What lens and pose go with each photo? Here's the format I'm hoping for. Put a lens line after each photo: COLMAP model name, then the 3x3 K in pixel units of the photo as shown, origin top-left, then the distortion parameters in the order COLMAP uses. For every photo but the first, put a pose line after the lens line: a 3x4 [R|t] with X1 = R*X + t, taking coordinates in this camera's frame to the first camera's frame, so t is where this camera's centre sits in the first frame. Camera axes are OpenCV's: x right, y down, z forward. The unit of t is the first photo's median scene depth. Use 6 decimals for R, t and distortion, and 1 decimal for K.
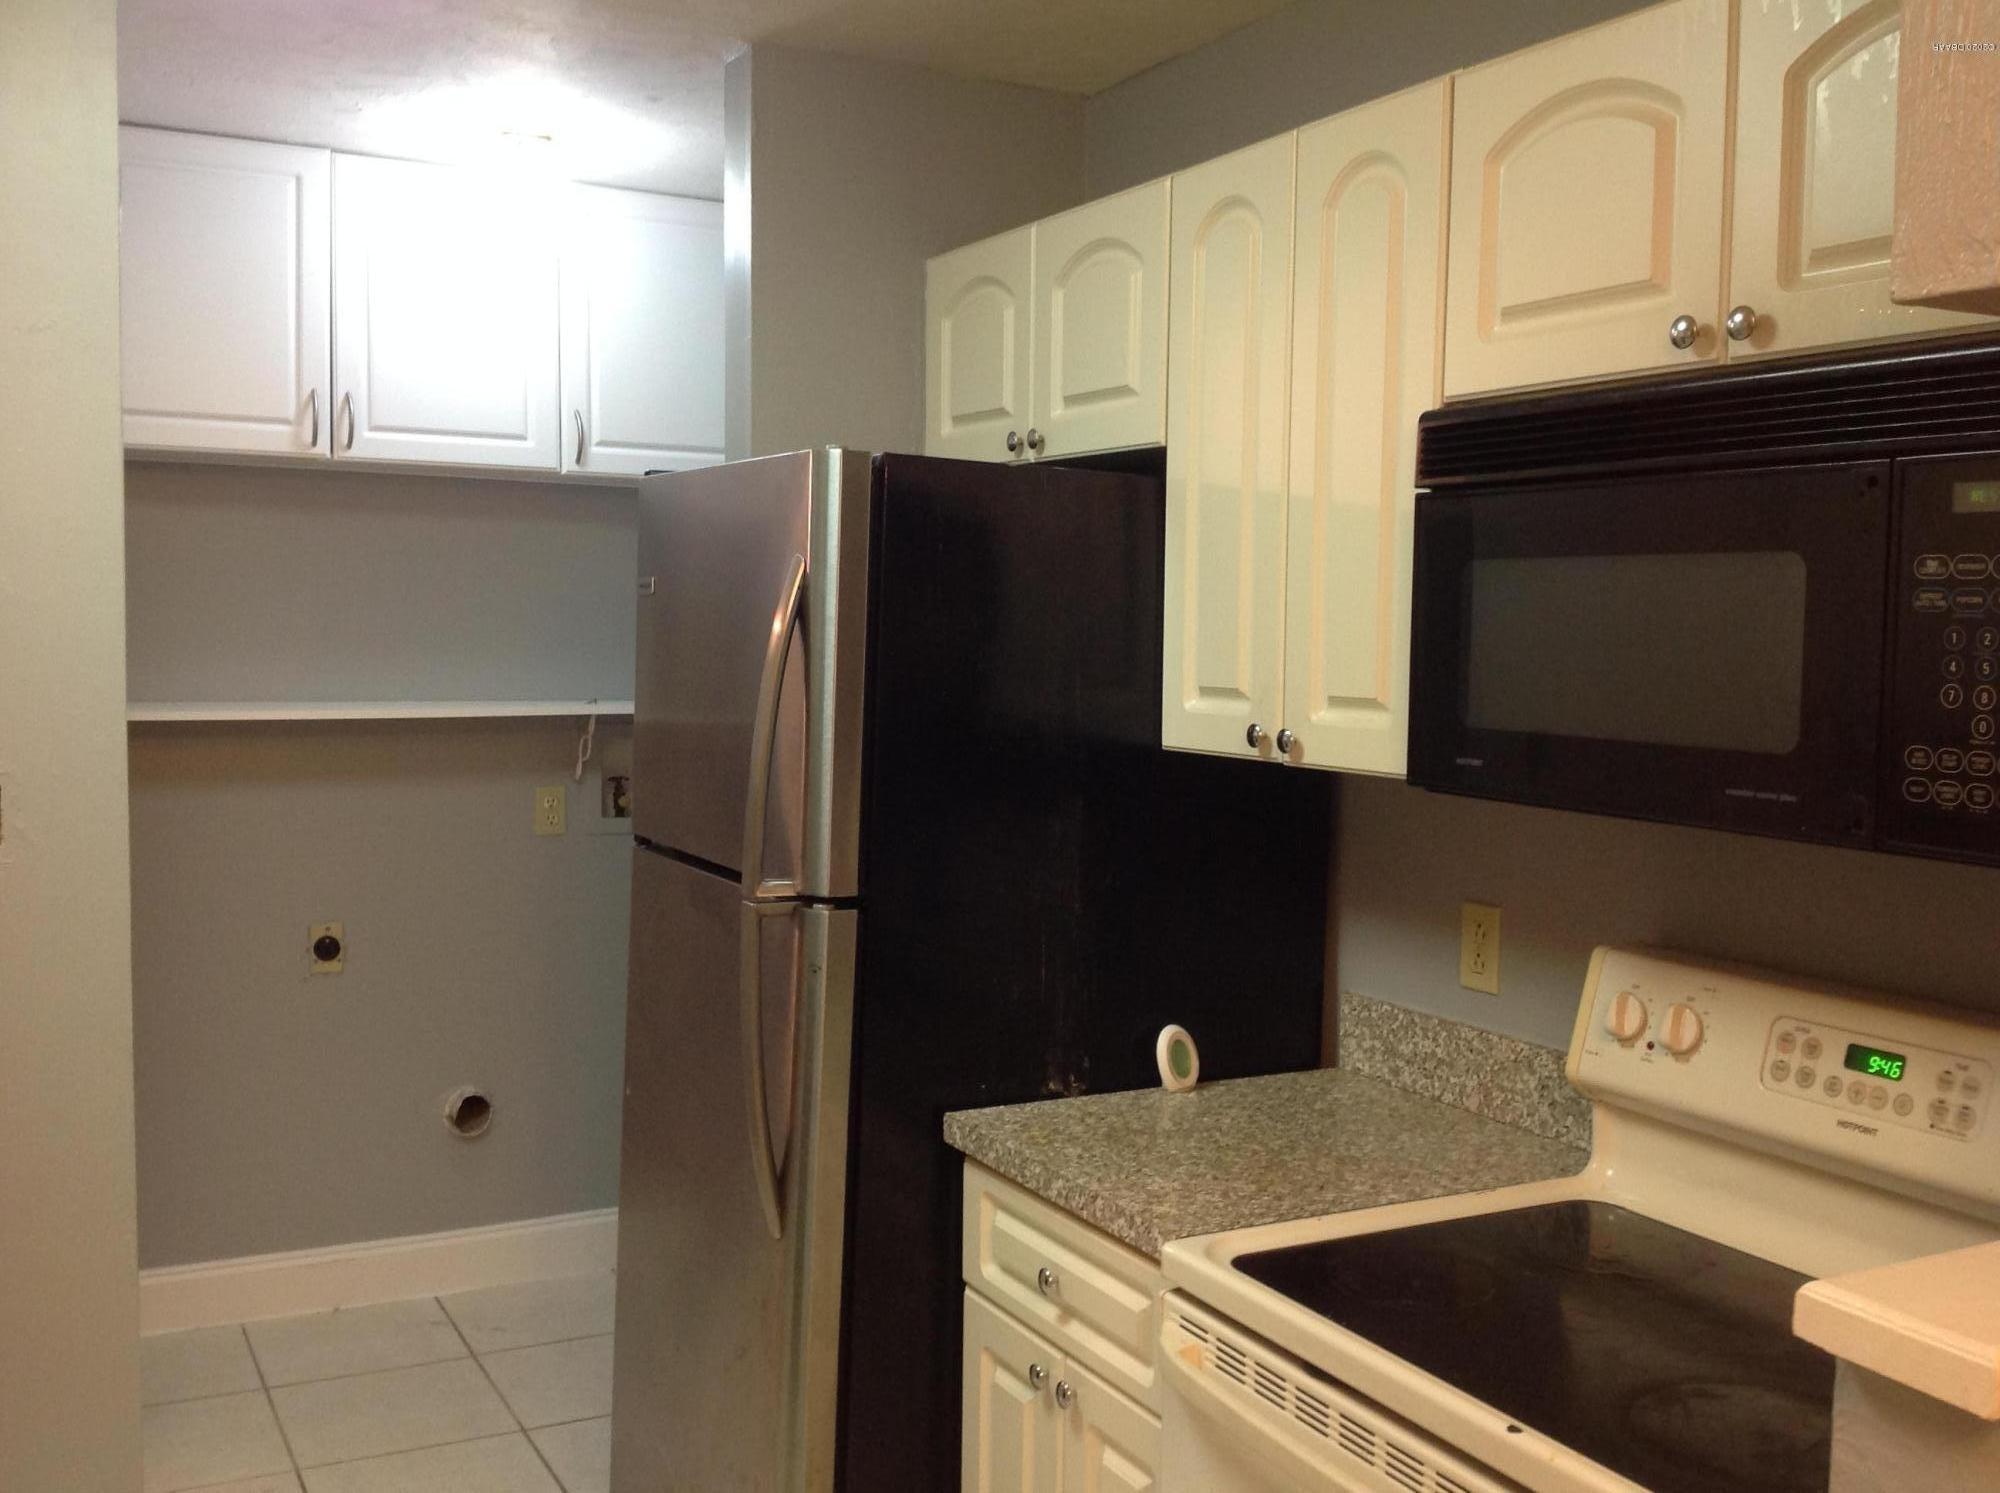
lens RADIAL K [[1963.1, 0, 1001.3], [0, 1963.1, 761.6], [0, 0, 1]] dist [0.014637, 0.000000]
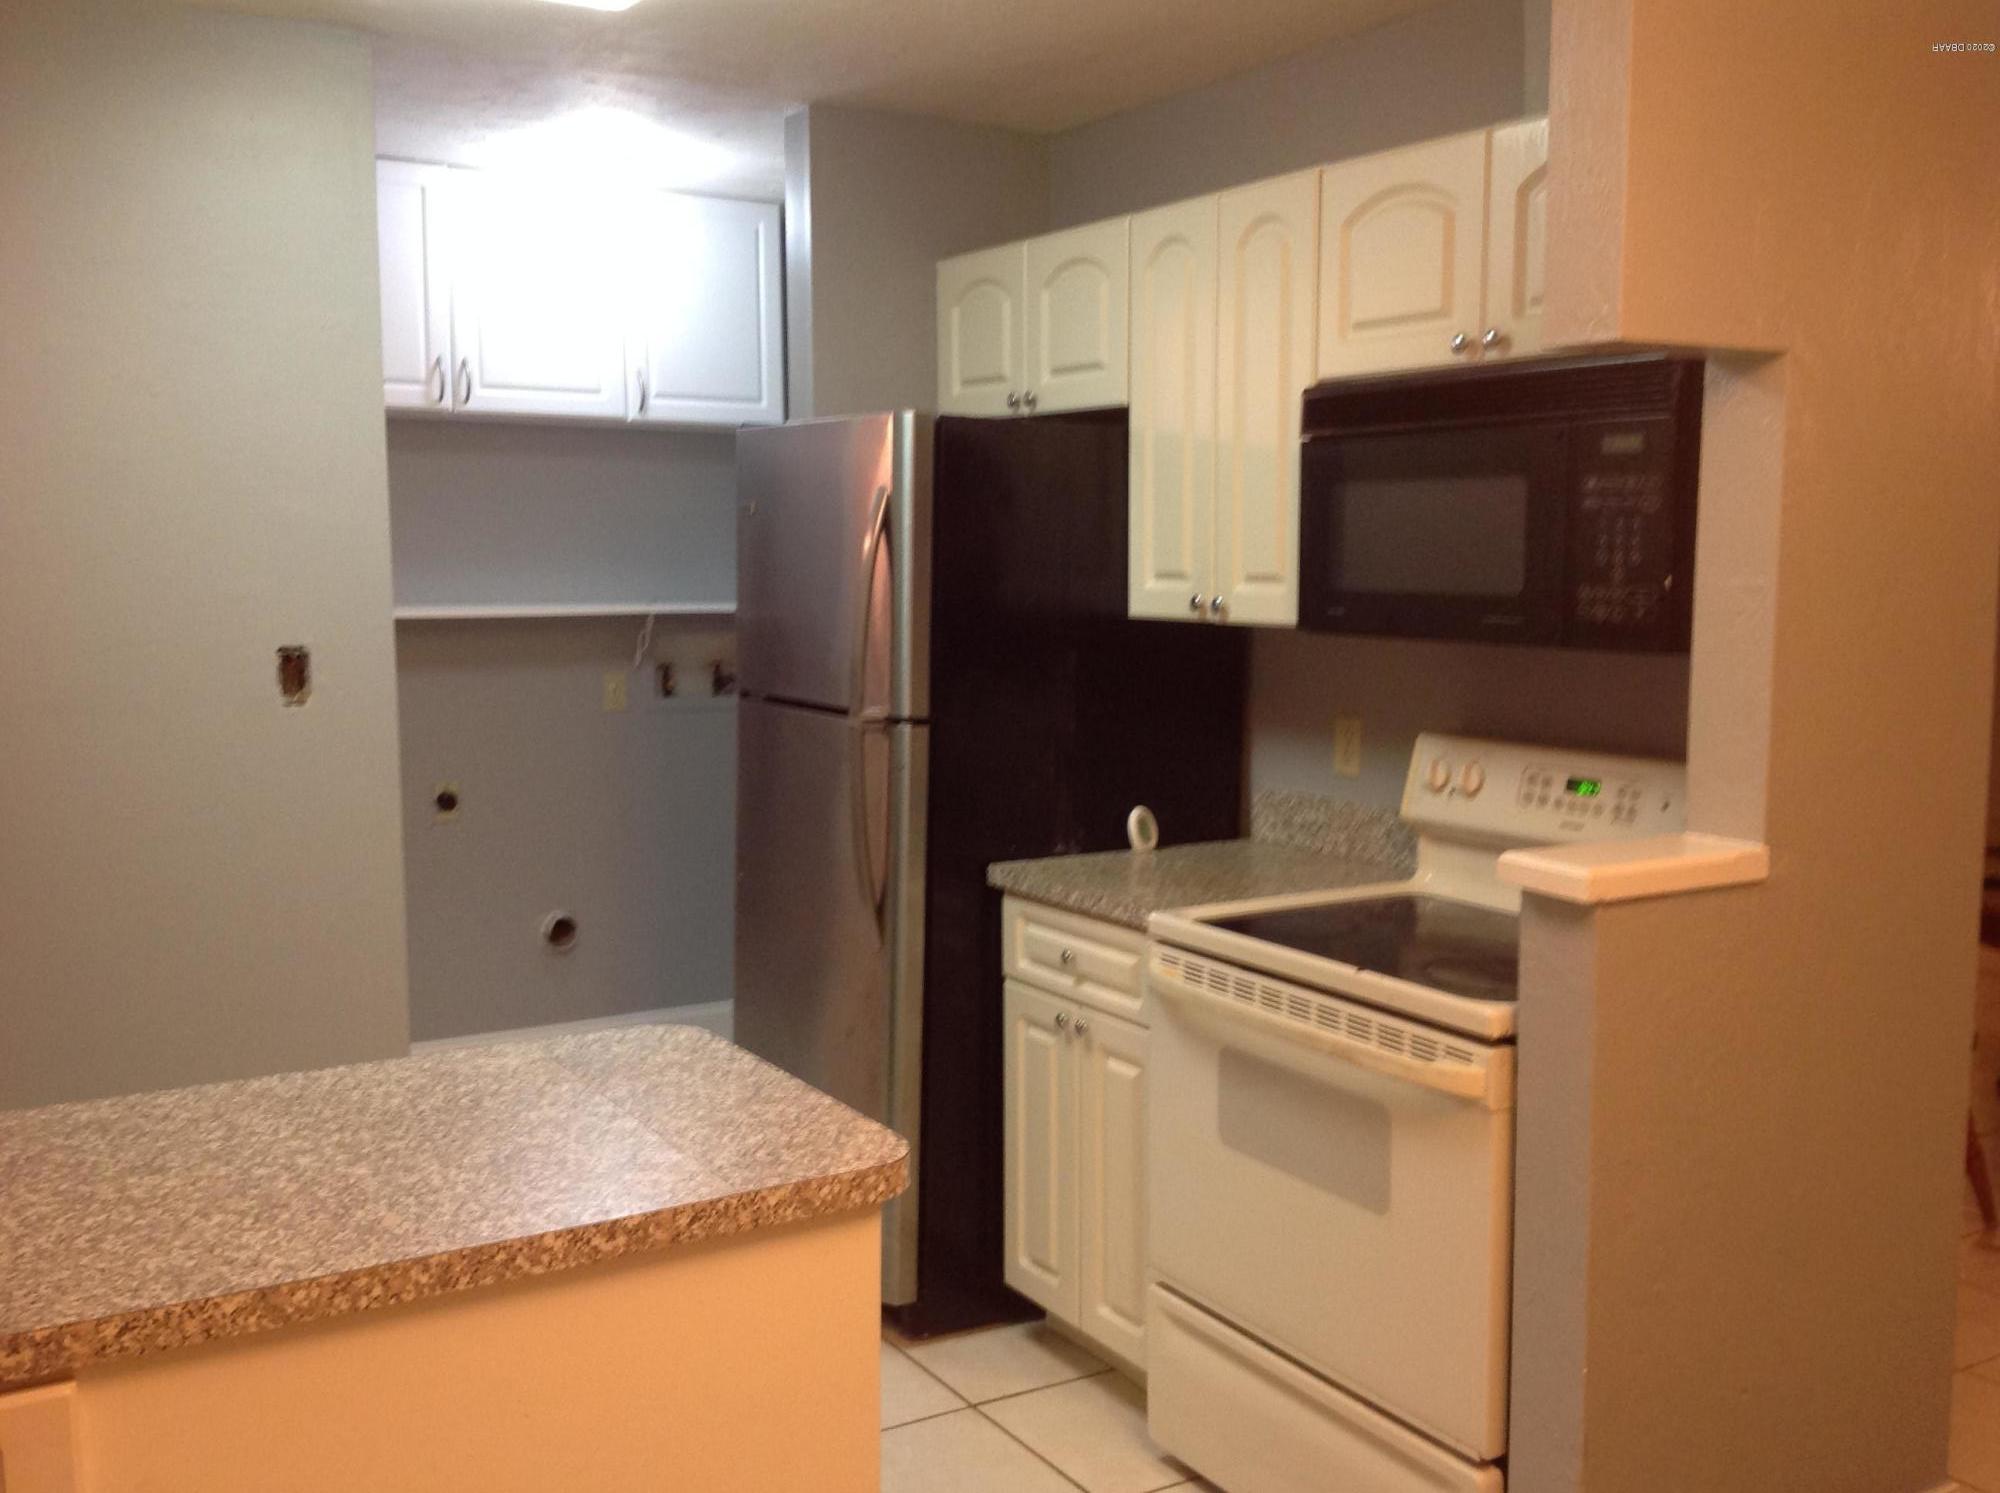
lens RADIAL K [[1963.1, 0, 1004.6], [0, 1963.1, 730.9], [0, 0, 1]] dist [0.014637, 0.000000]
pose [[0.998272, -0.016204, 0.056477, -0.098006], [0.015020, 0.999660, 0.021320, 0.048698], [-0.056803, -0.020435, 0.998176, -0.464887]]
